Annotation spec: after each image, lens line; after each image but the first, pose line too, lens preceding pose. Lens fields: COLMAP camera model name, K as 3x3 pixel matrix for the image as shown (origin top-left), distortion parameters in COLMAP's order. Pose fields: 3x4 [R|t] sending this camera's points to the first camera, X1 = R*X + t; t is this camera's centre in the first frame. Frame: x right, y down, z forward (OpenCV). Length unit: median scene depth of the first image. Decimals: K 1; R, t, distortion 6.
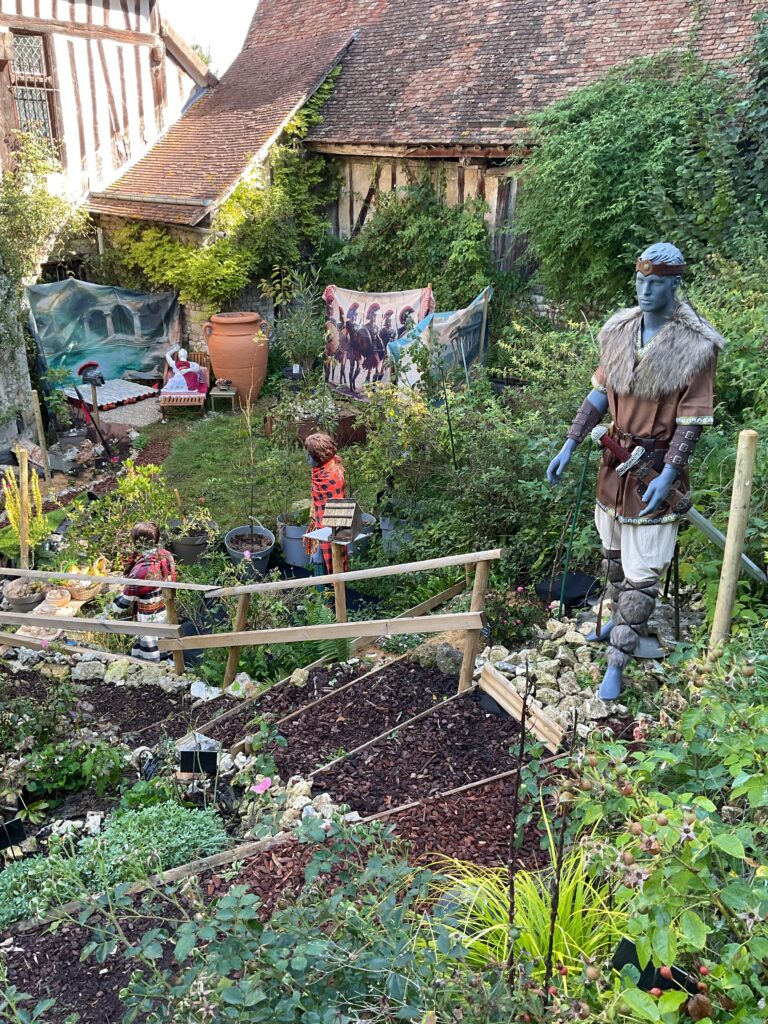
lens RADIAL K [[832.3, 0, 382.2], [0, 832.3, 504.0], [0, 0, 1]] dist [0.089037, -0.129096]
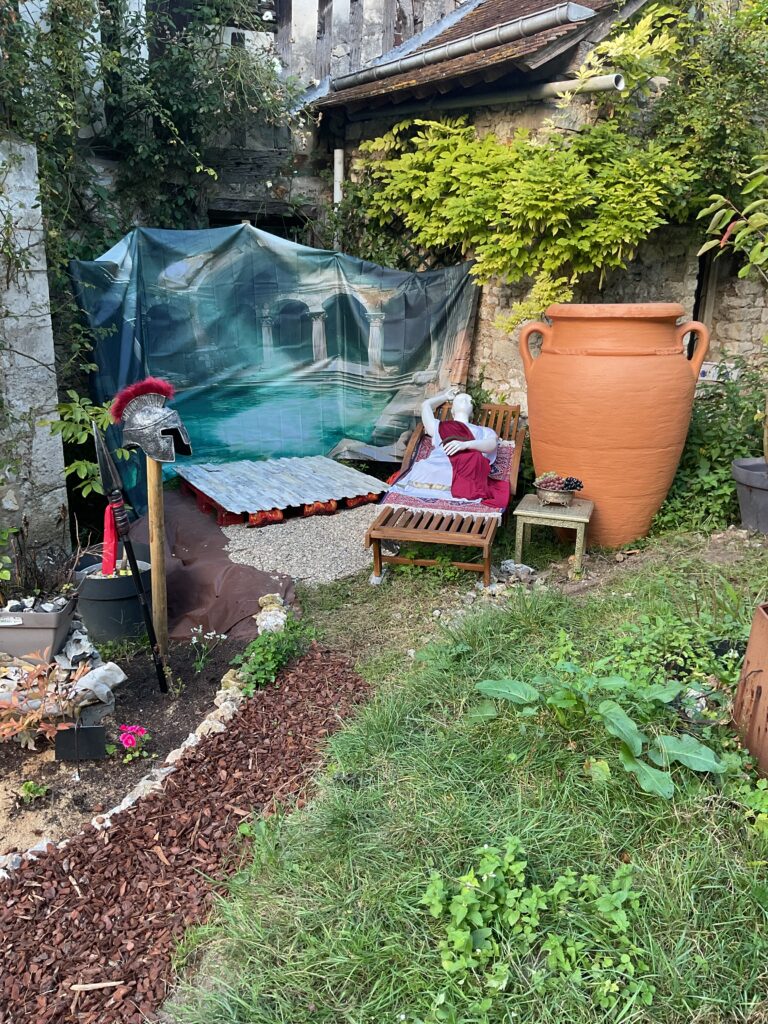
lens RADIAL K [[836.7, 0, 382.9], [0, 836.7, 505.4], [0, 0, 1]] dist [0.117857, -0.238923]
pose [[0.932990, 0.104061, -0.344529, -0.128945], [-0.143771, 0.985351, -0.091720, -0.089093], [0.329937, 0.135107, 0.934284, 0.616265]]
